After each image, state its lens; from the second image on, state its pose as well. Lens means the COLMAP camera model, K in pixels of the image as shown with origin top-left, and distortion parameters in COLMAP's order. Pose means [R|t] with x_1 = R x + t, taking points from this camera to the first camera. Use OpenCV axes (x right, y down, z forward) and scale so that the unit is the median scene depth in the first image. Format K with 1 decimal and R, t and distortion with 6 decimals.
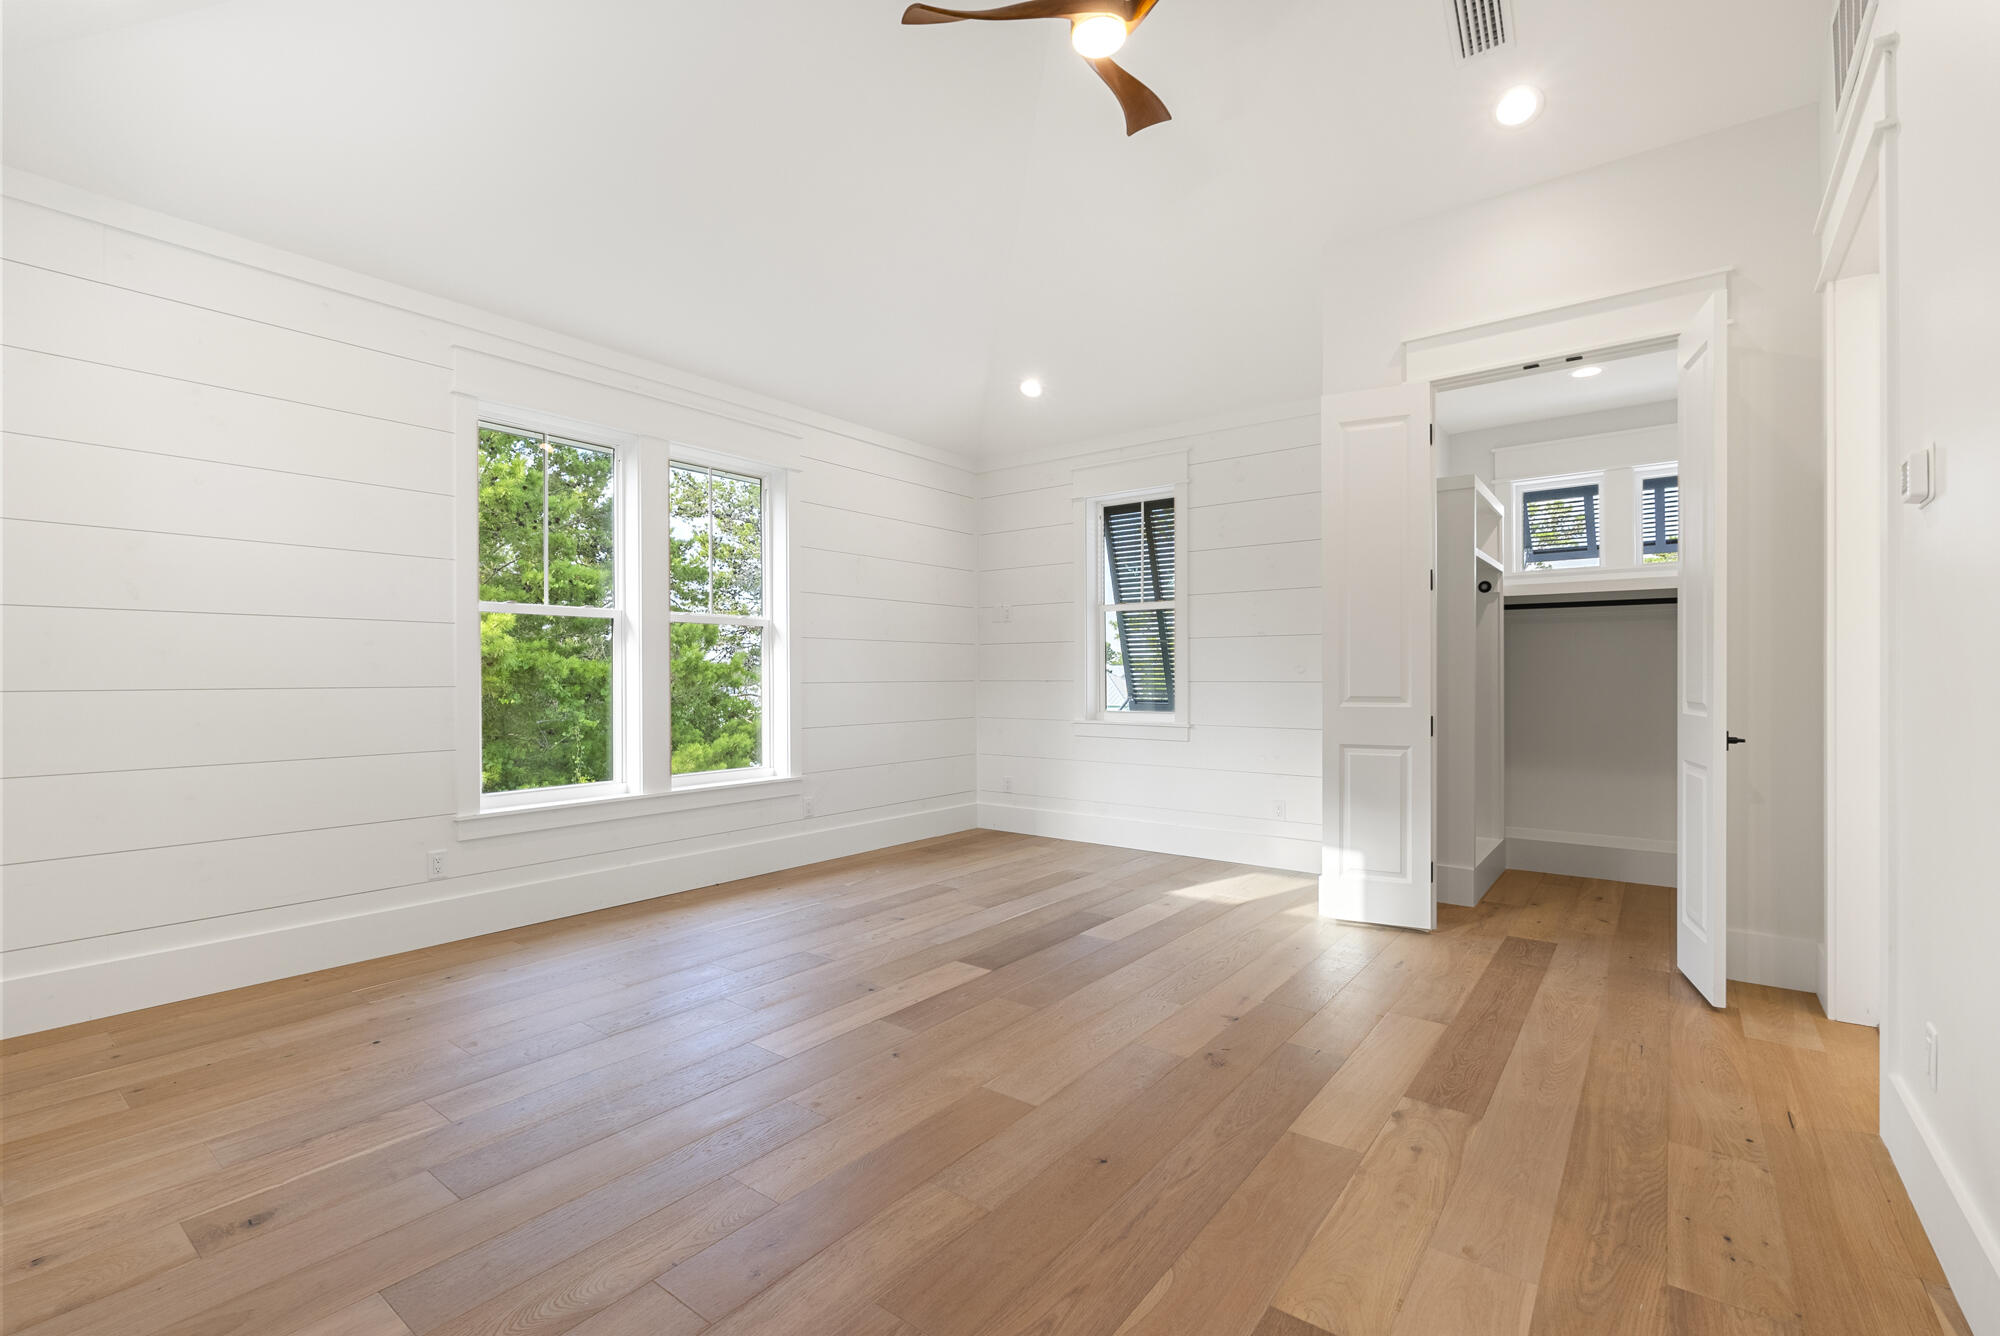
lens RADIAL K [[886.2, 0, 993.0], [0, 886.2, 673.2], [0, 0, 1]] dist [-0.000802, -0.000290]
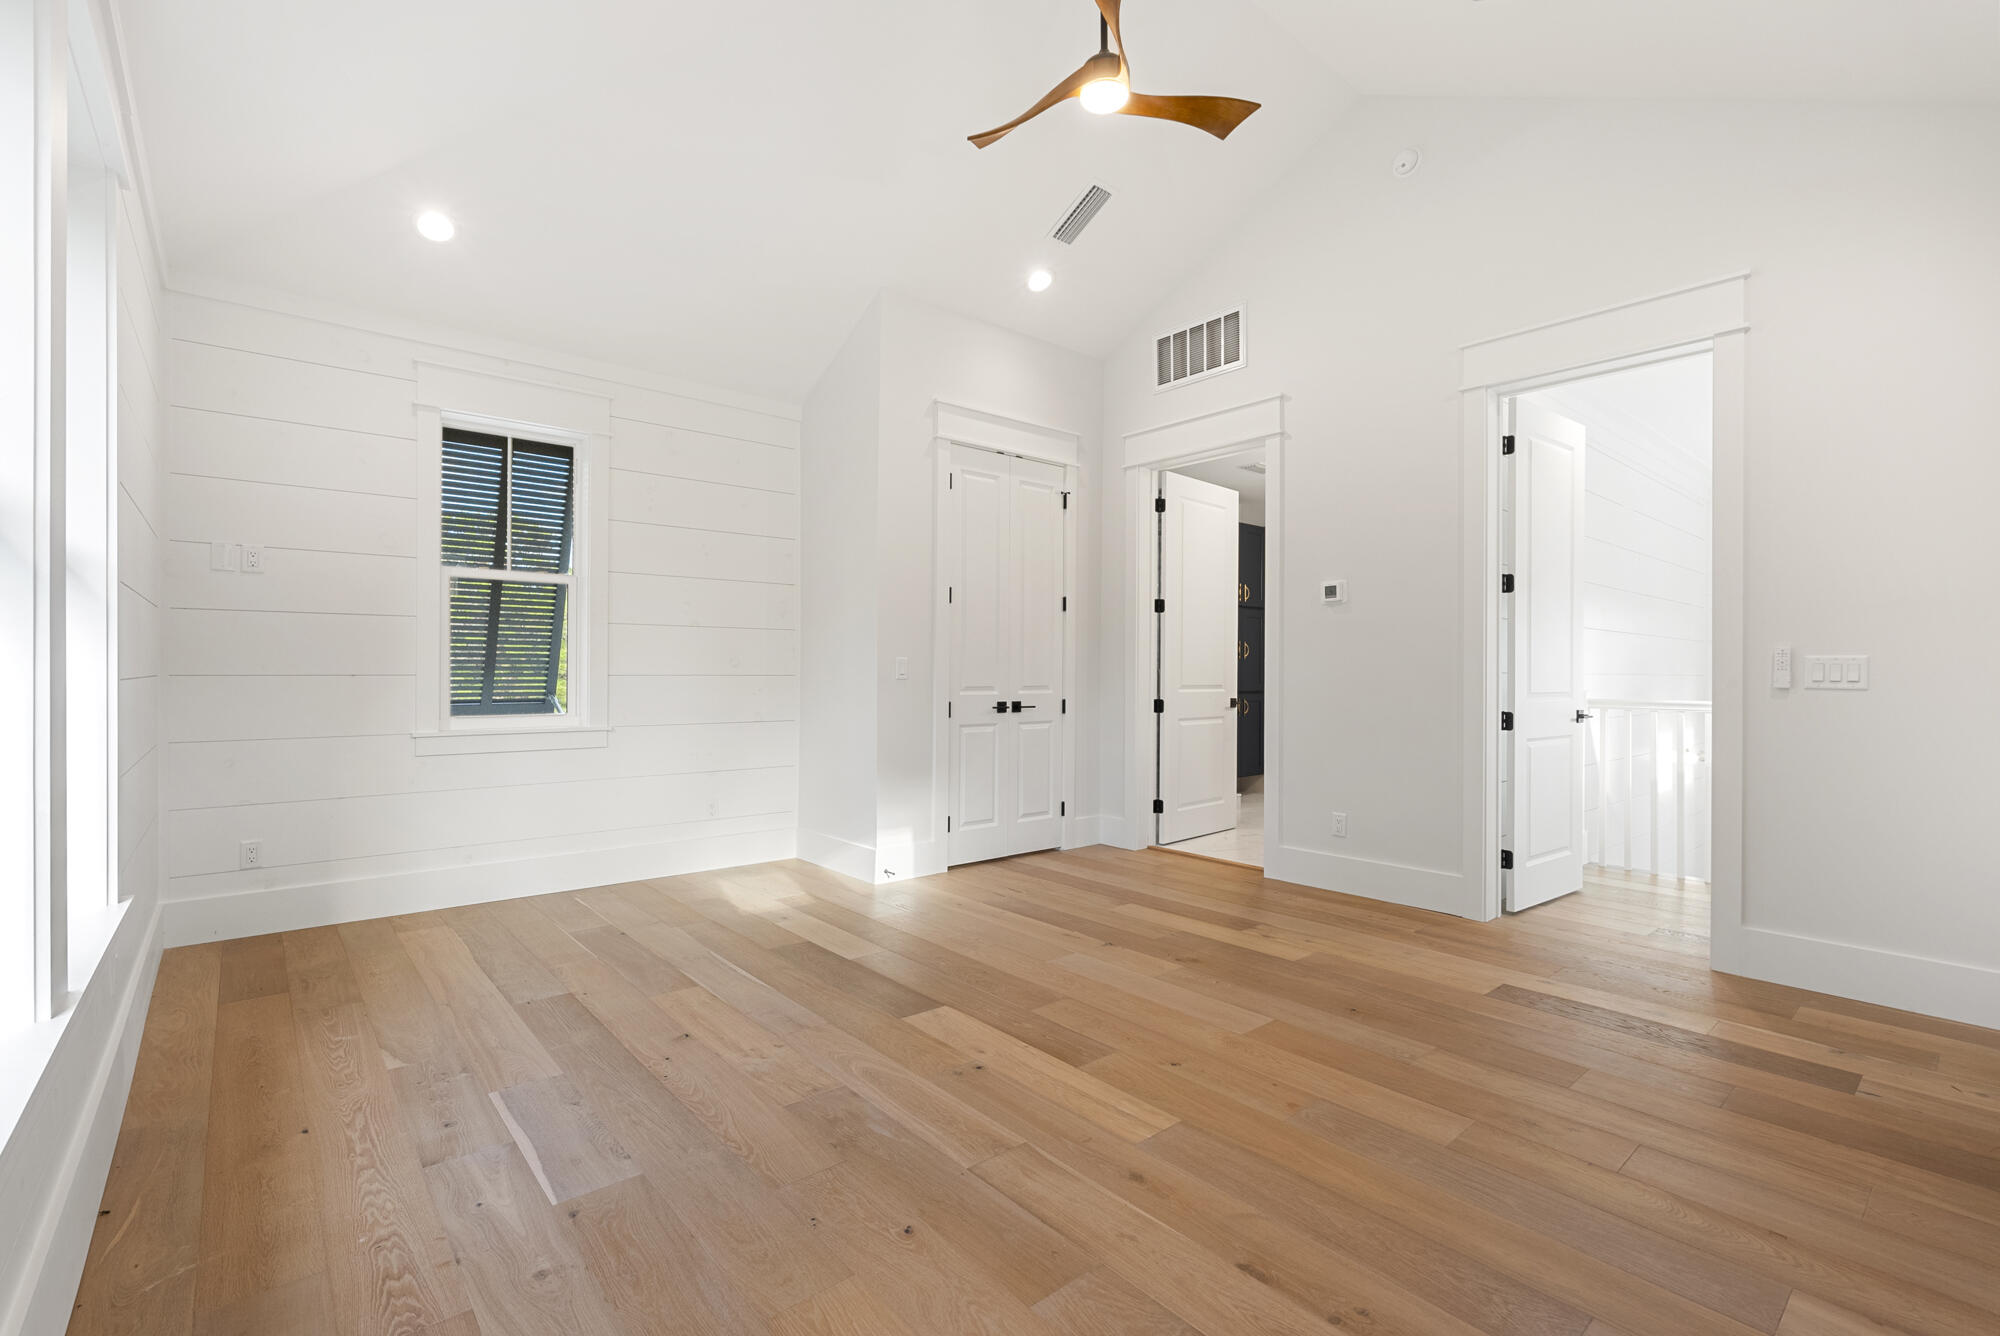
lens RADIAL K [[886.2, 0, 993.0], [0, 886.2, 673.2], [0, 0, 1]] dist [-0.000802, -0.000290]
pose [[0.207267, 0.000575, 0.978284, -0.807473], [-0.007034, 0.999975, 0.000903, 0.005670], [-0.978259, -0.007068, 0.207266, 0.738689]]
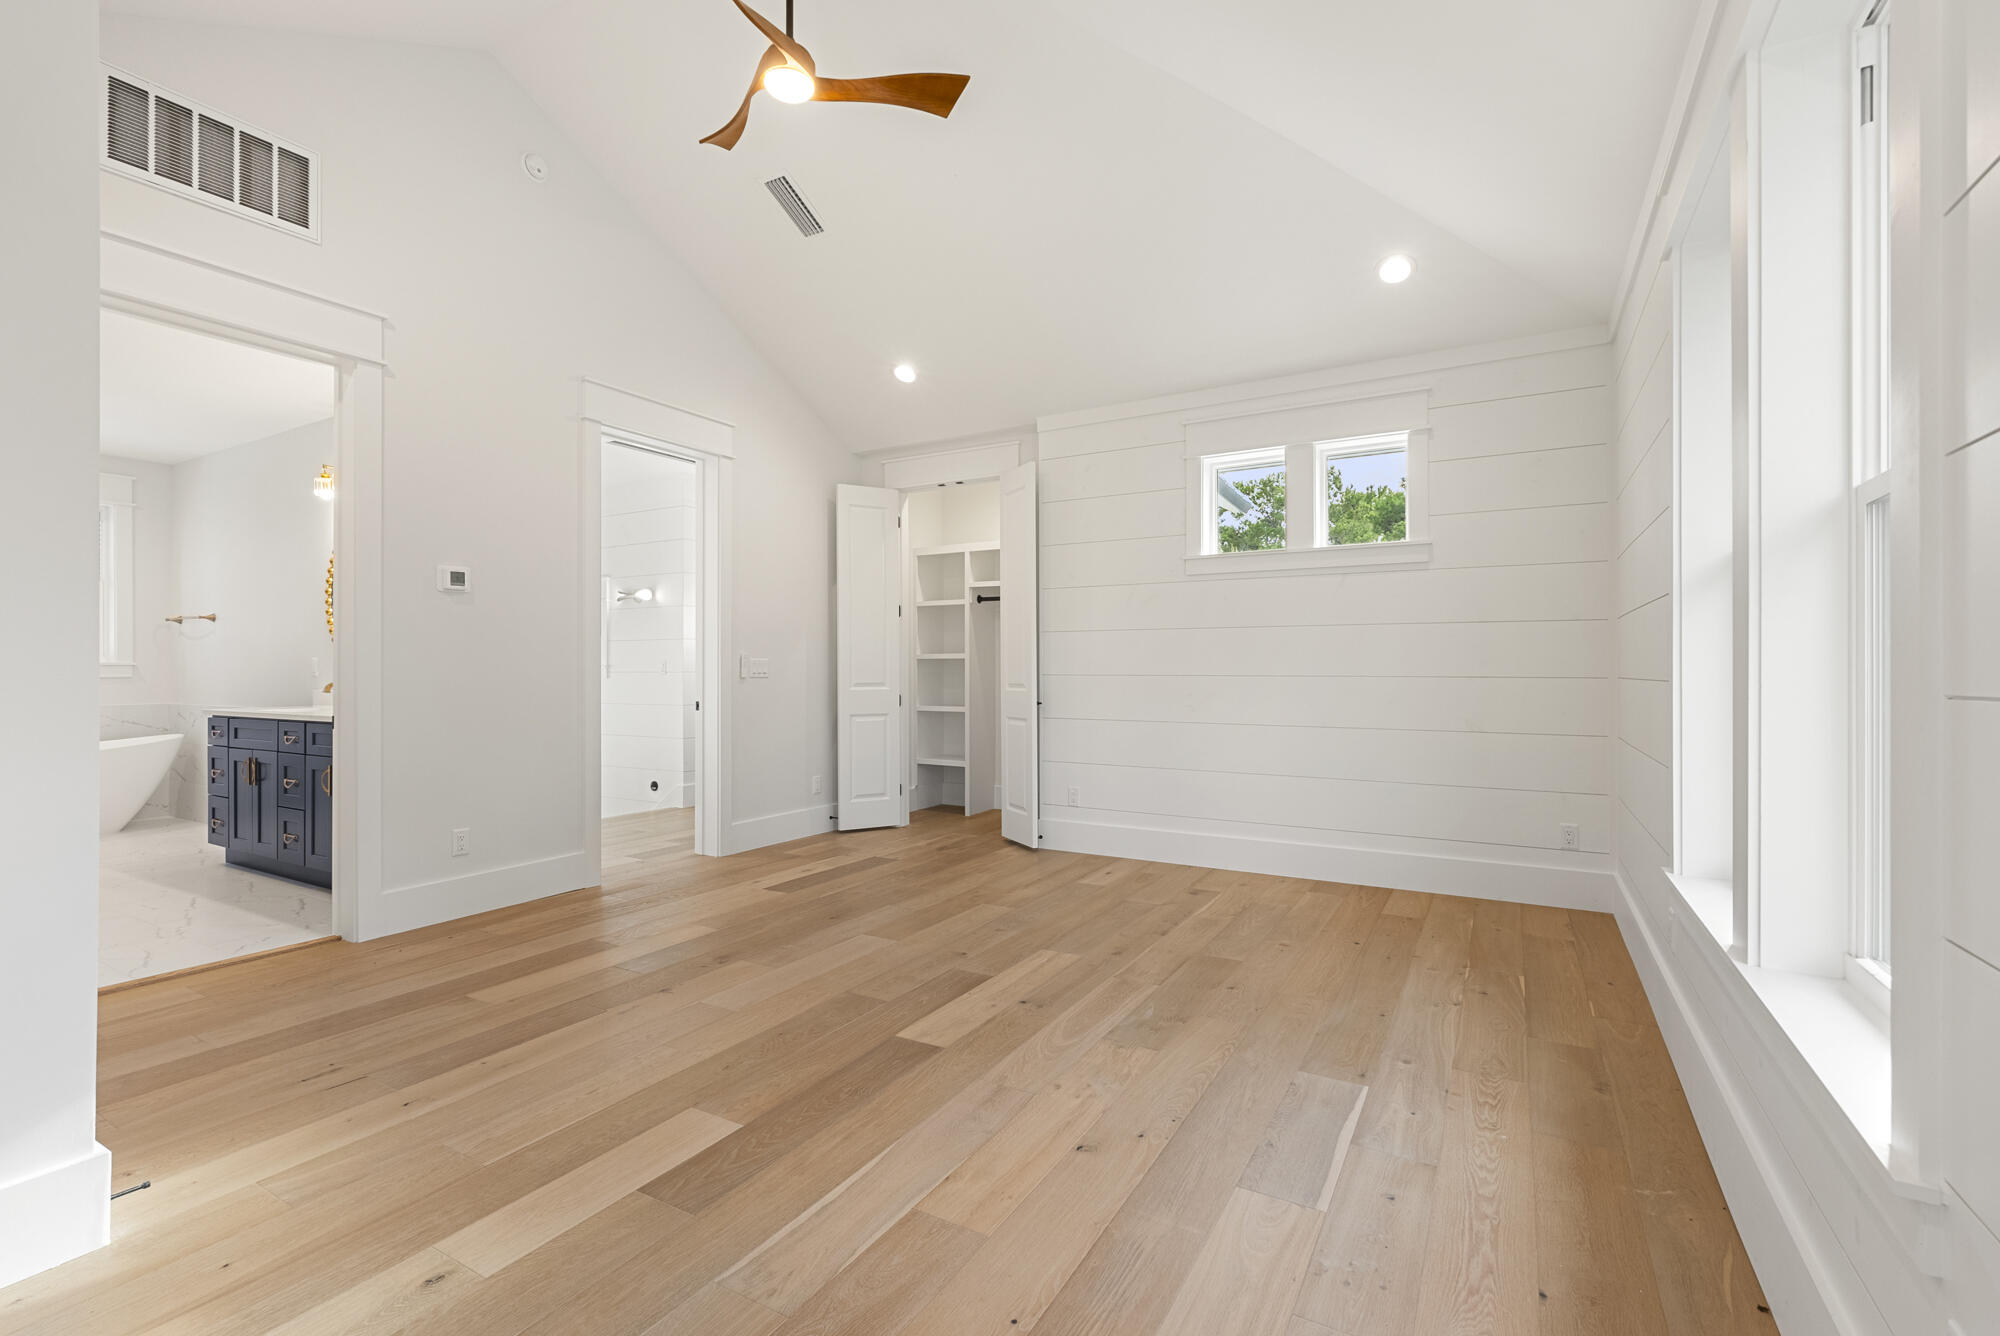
lens RADIAL K [[881.7, 0, 994.5], [0, 881.7, 671.3], [0, 0, 1]] dist [-0.004939, -0.000711]
pose [[-0.991584, 0.003091, -0.129425, 0.011843], [0.003307, 0.999993, -0.001449, 0.006578], [0.129420, -0.001865, -0.991588, 1.718409]]
